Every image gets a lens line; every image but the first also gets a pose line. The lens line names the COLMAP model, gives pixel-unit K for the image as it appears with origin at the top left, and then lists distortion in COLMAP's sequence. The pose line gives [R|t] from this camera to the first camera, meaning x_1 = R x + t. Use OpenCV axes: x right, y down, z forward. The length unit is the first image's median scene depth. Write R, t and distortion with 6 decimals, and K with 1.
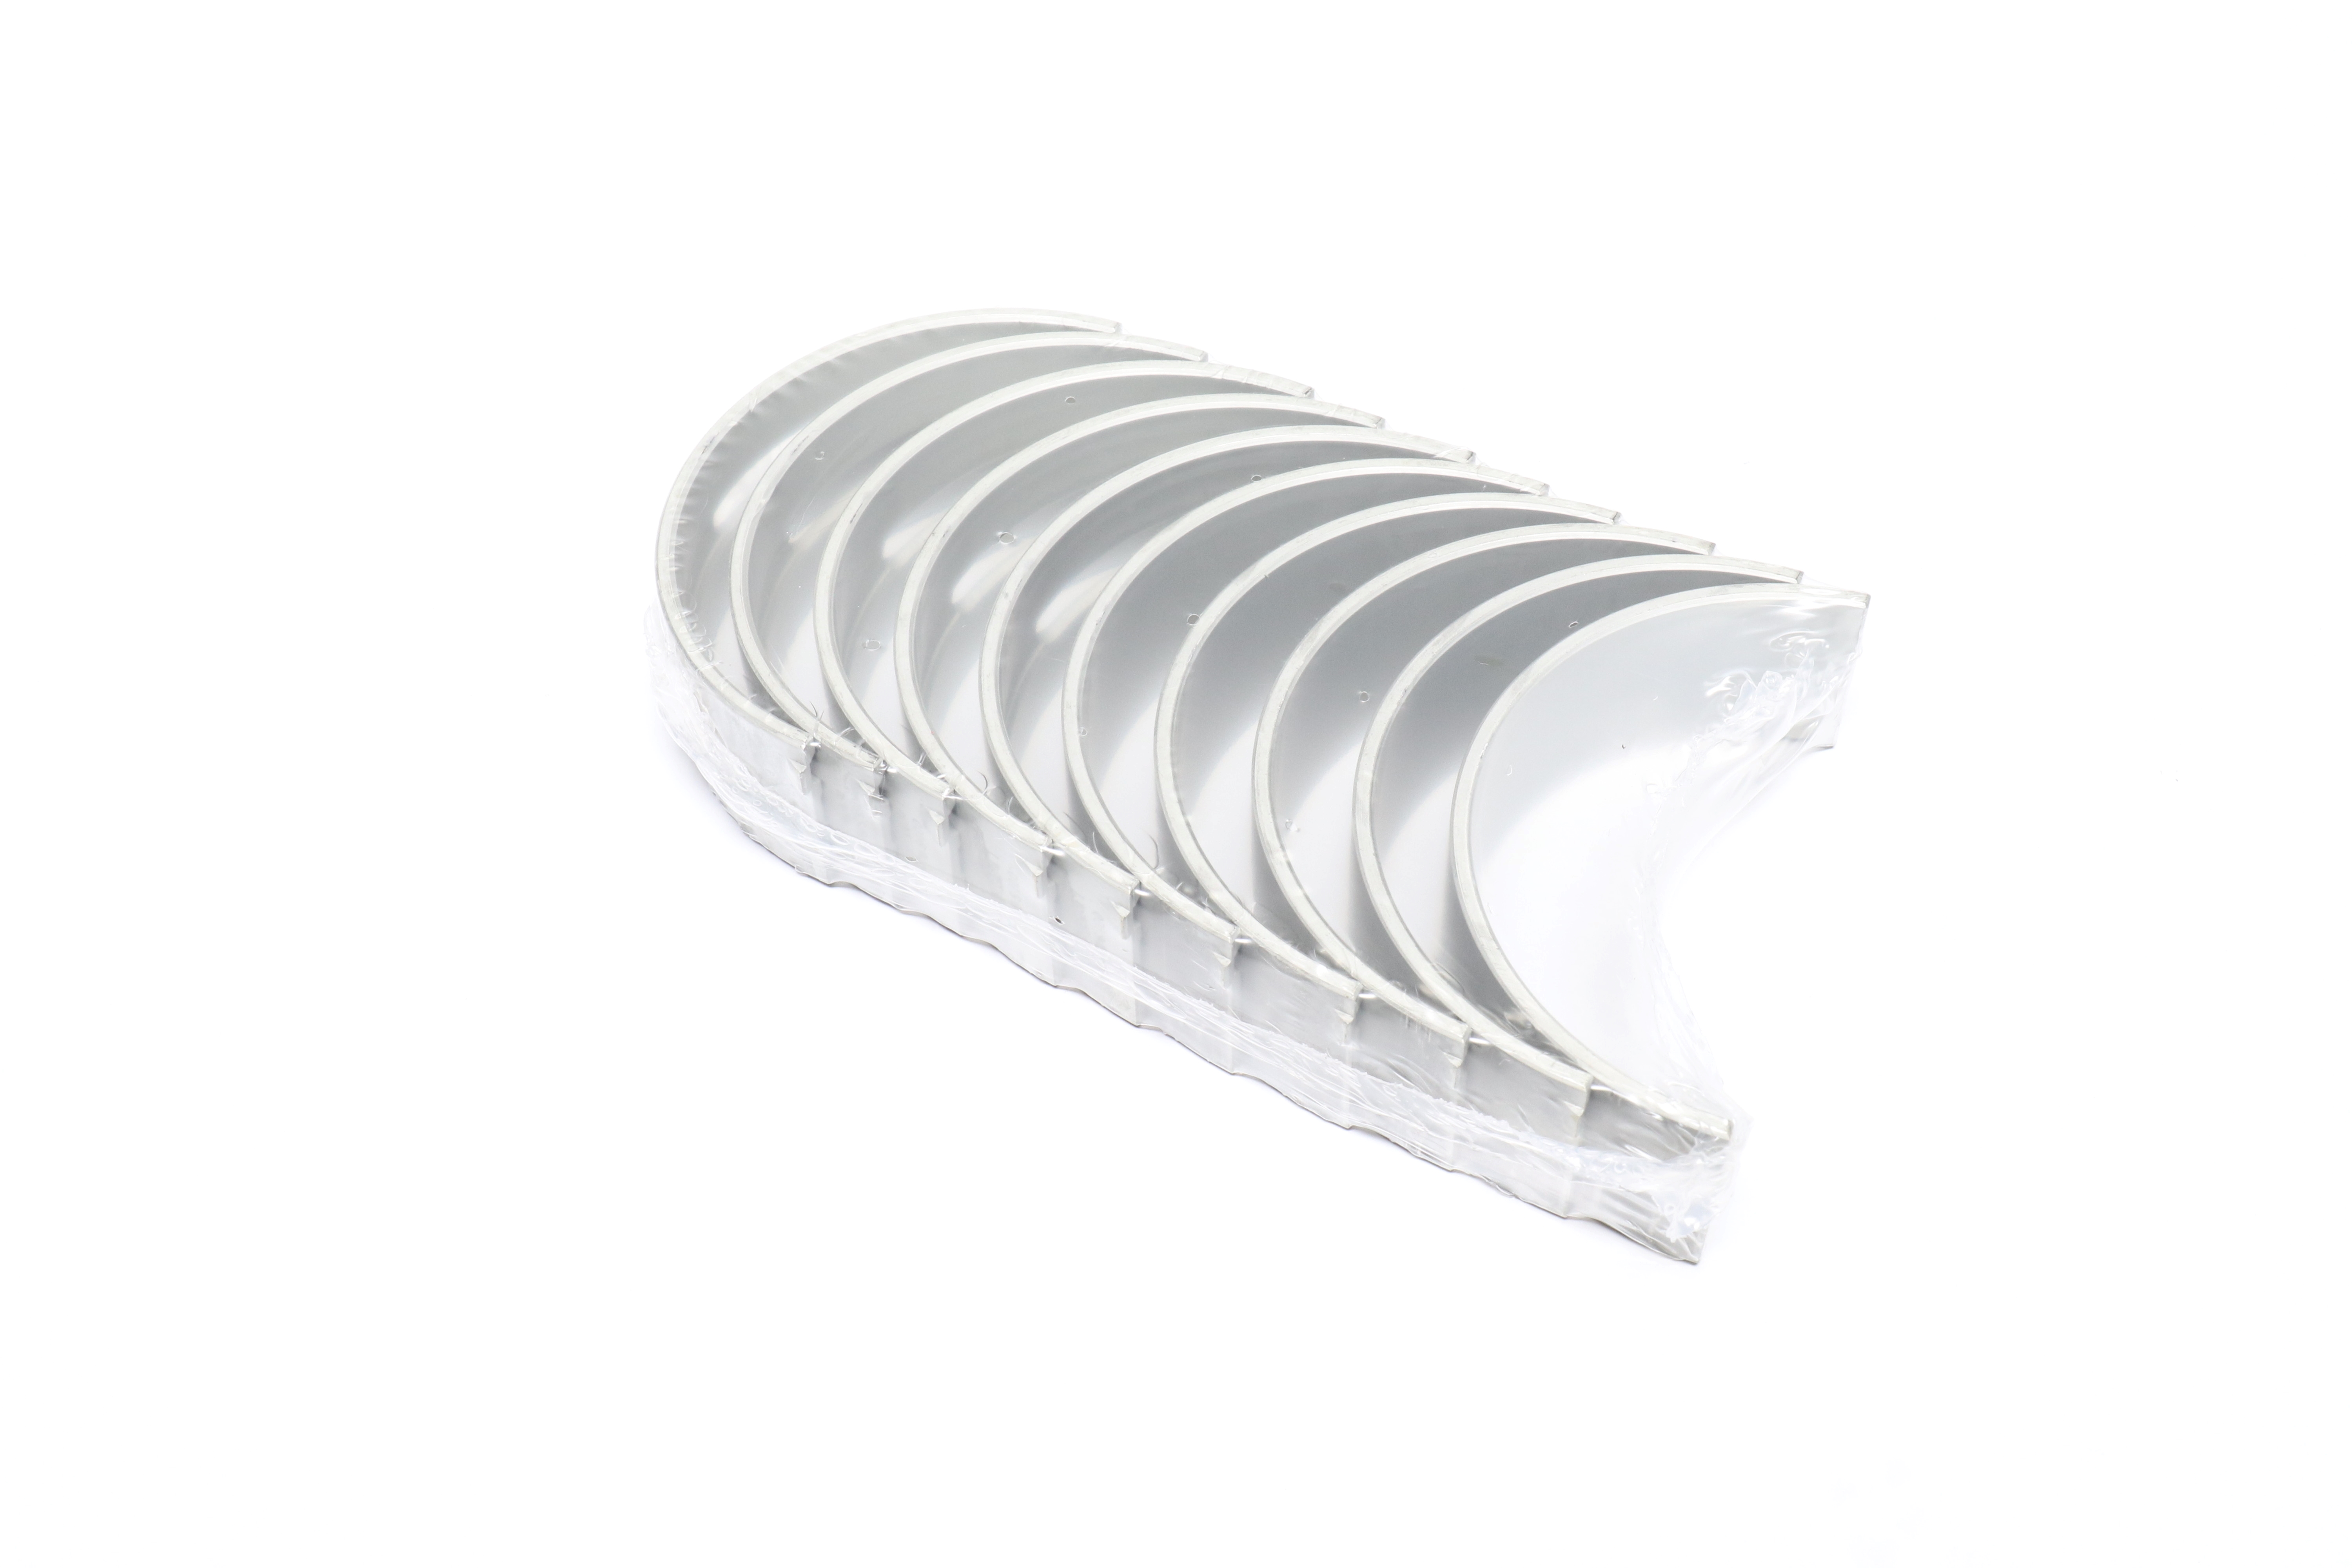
lens RADIAL K [[2946.2, 0, 1174.6], [0, 2946.2, 788.8], [0, 0, 1]] dist [-0.024036, 0.000000]
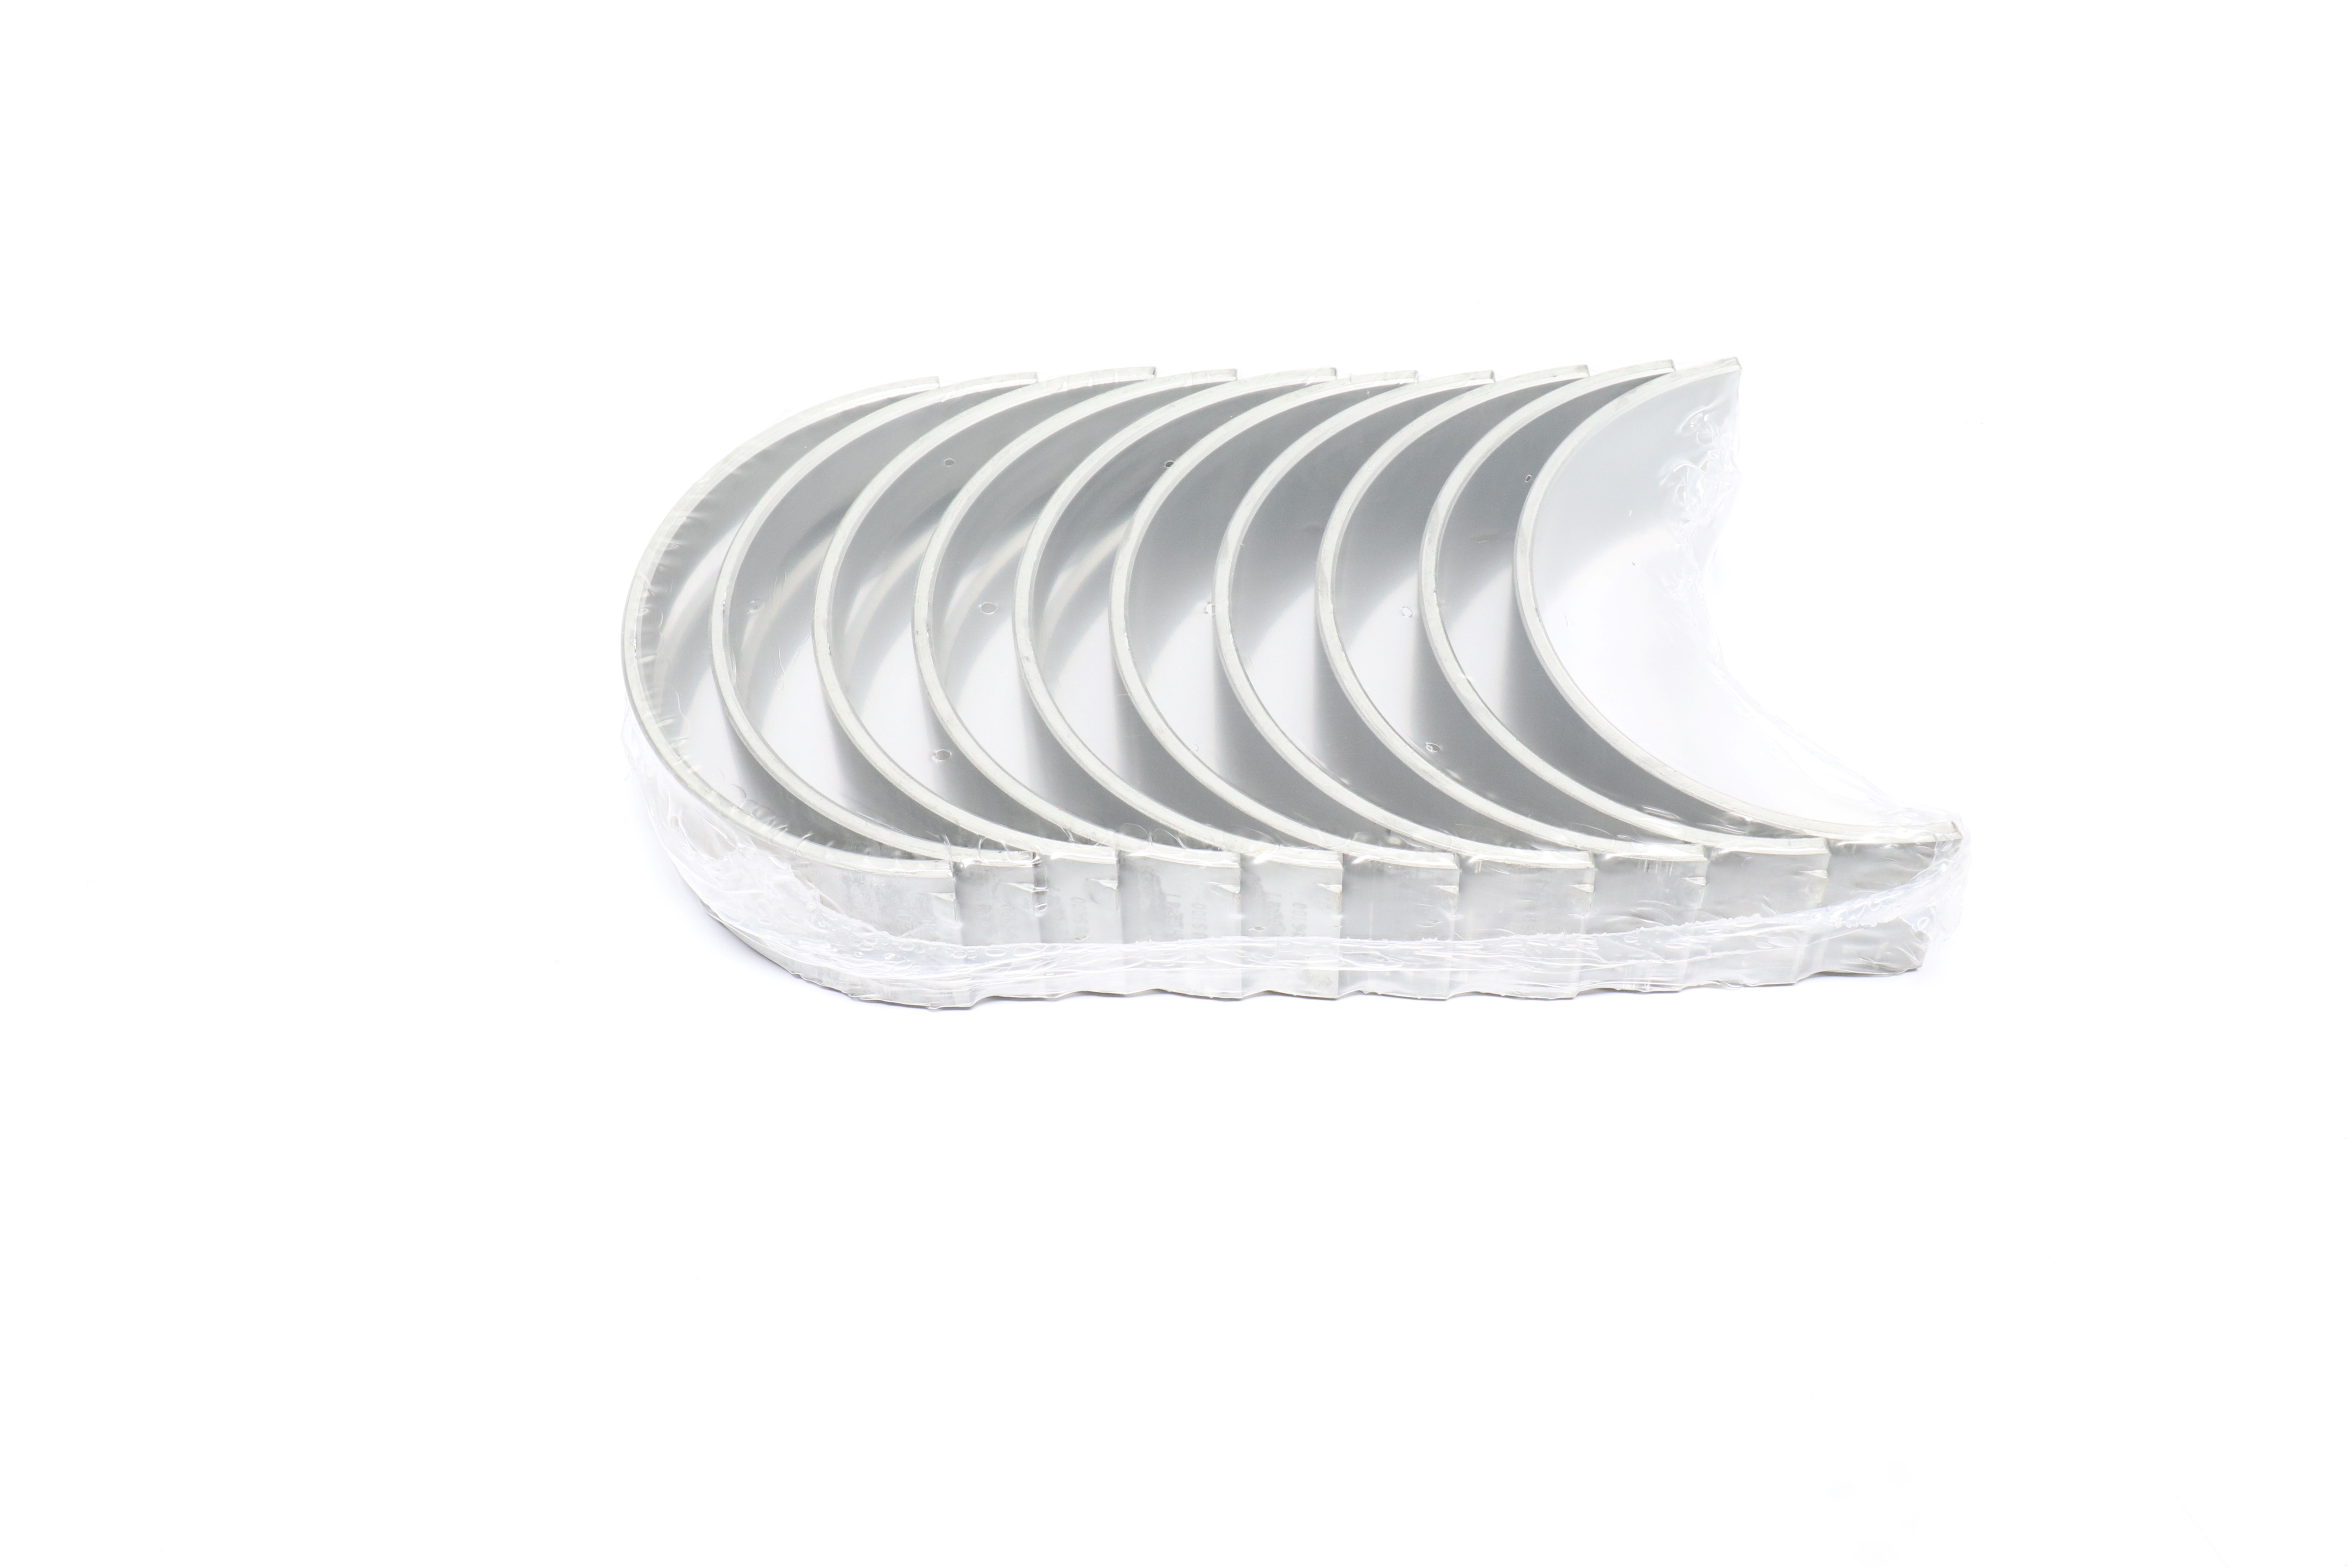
lens RADIAL K [[2946.2, 0, 1174.6], [0, 2946.2, 779.2], [0, 0, 1]] dist [-0.024036, 0.000000]
pose [[0.848755, -0.388632, 0.358580, -0.415364], [0.389177, 0.918189, 0.073964, -0.089454], [-0.357989, 0.076774, 0.930564, 0.079239]]
